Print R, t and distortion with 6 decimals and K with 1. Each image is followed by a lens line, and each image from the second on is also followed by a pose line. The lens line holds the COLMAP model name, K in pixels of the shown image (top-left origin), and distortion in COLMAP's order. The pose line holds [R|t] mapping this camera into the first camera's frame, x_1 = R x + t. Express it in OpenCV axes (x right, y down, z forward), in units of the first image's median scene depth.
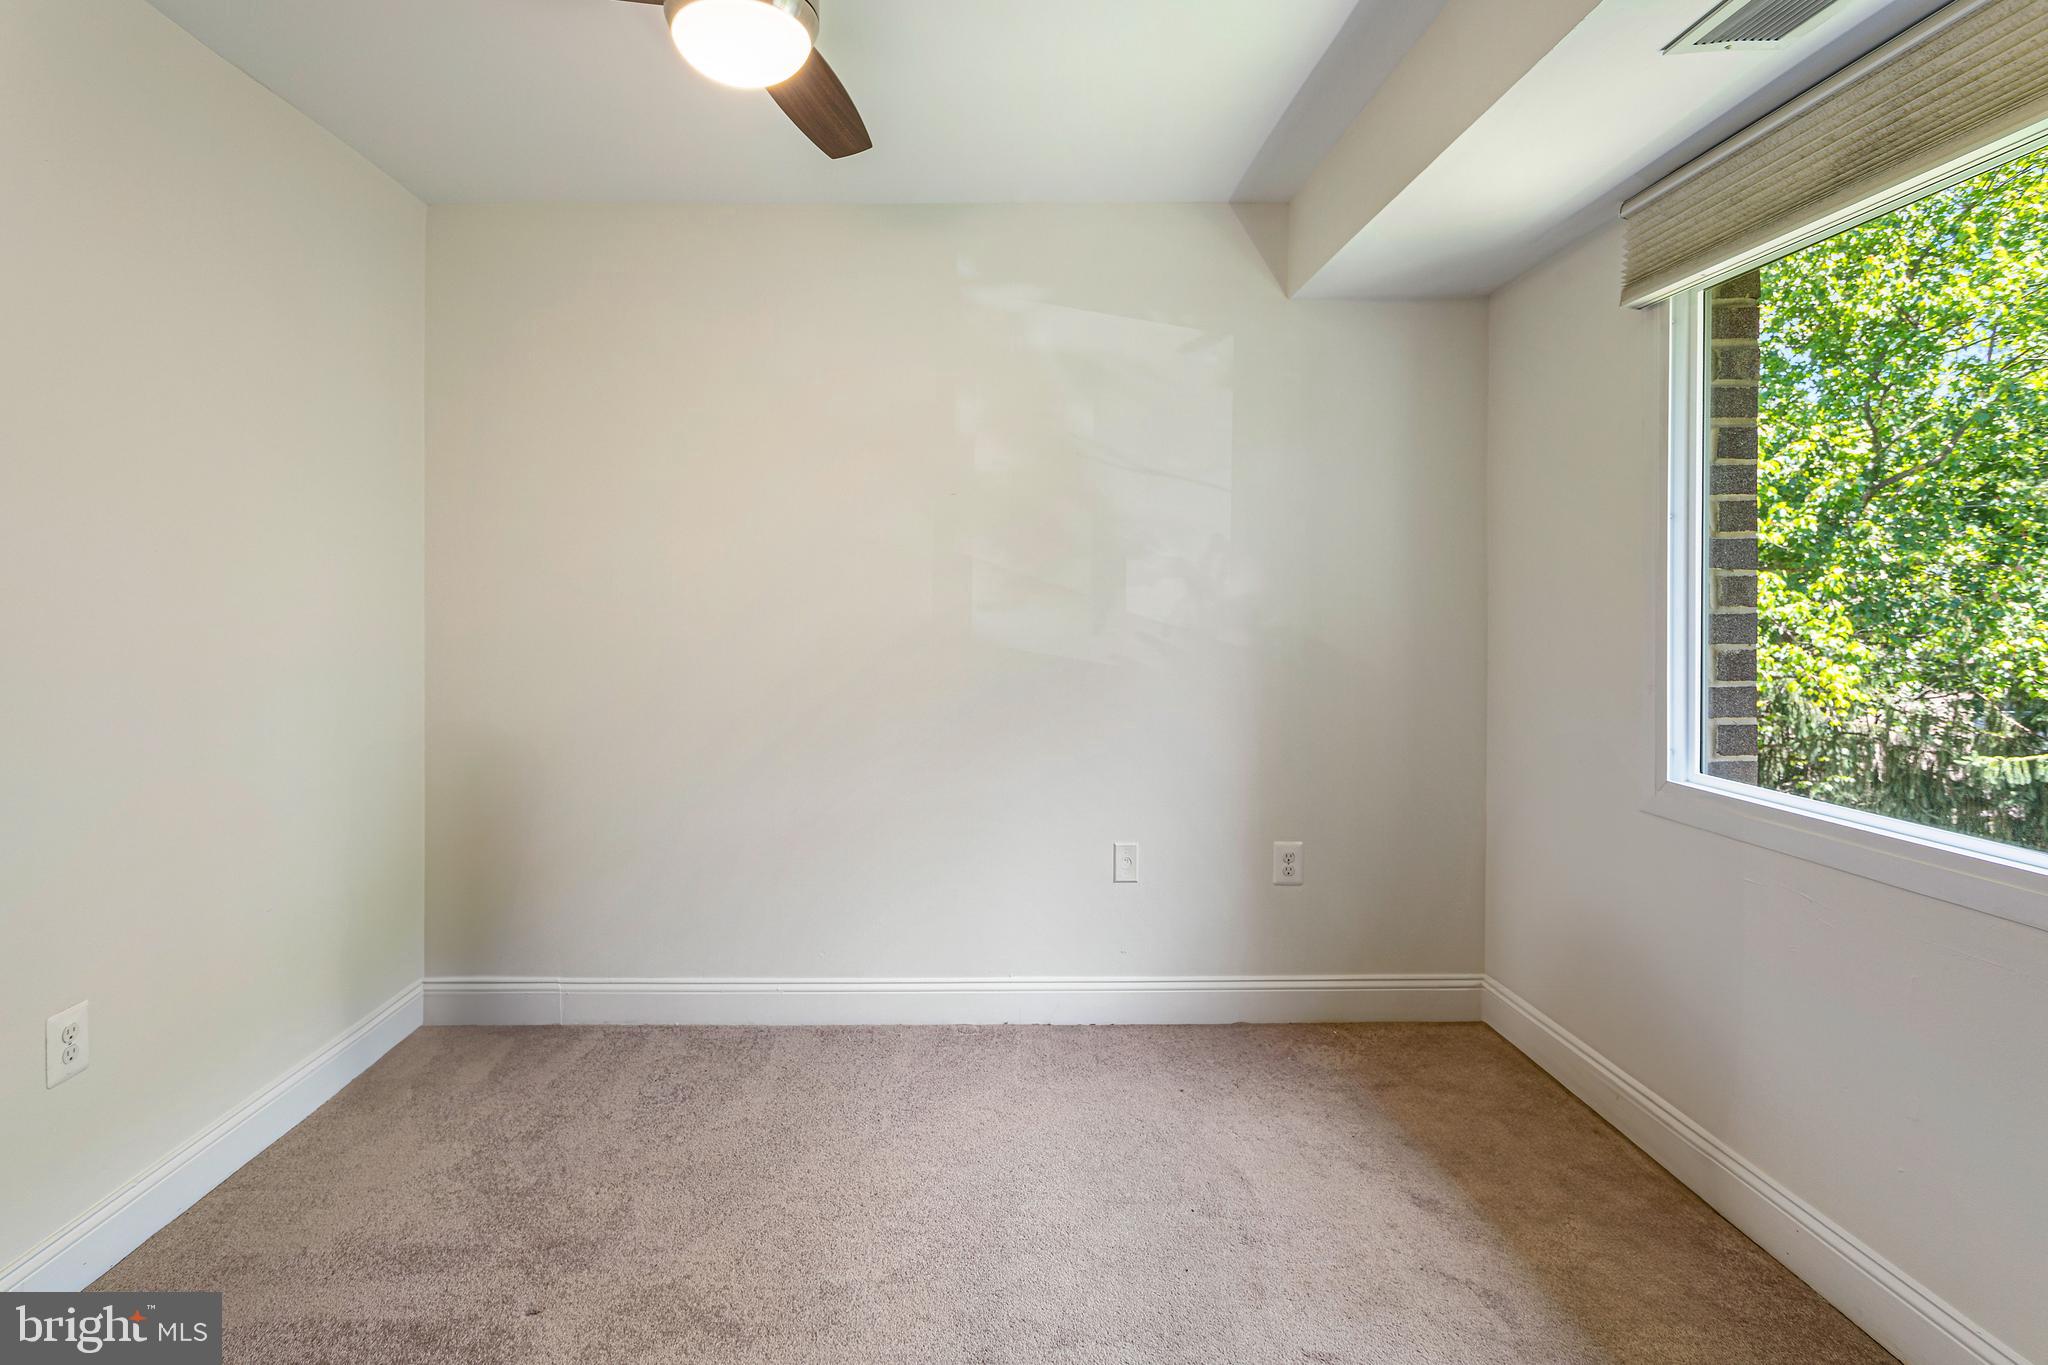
lens RADIAL K [[1008.9, 0, 1021.0], [0, 1008.9, 598.1], [0, 0, 1]] dist [-0.003990, -0.000521]
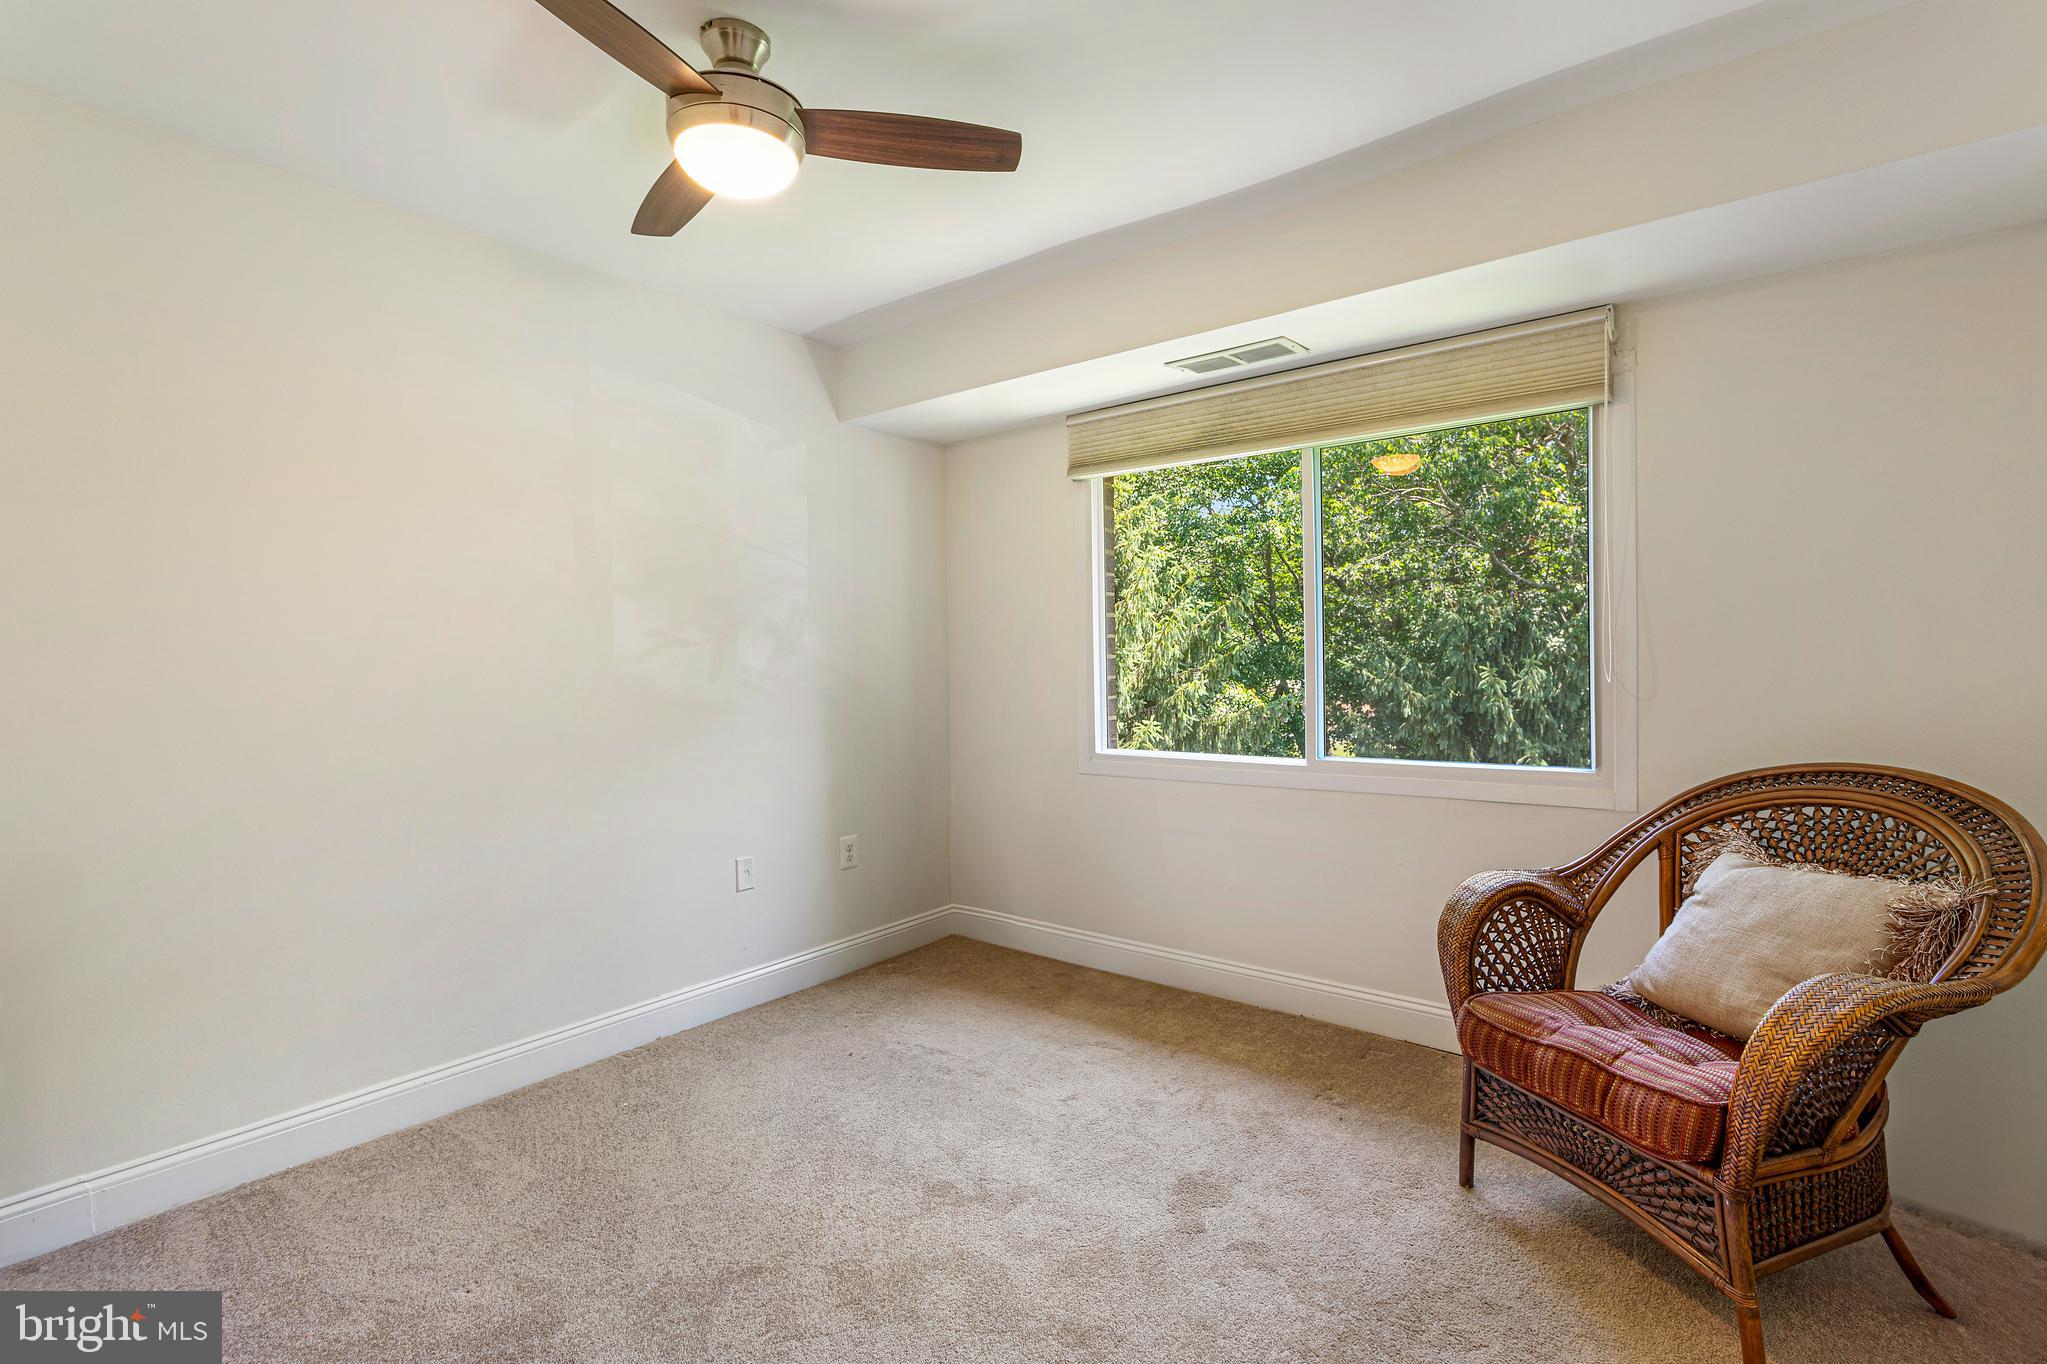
lens RADIAL K [[967.2, 0, 1023.5], [0, 967.2, 682.0], [0, 0, 1]] dist [0.000296, -0.000044]
pose [[0.610717, -0.022261, 0.791536, -0.595633], [0.007214, 0.999720, 0.022550, 0.013108], [-0.791816, -0.008062, 0.610706, 0.046836]]
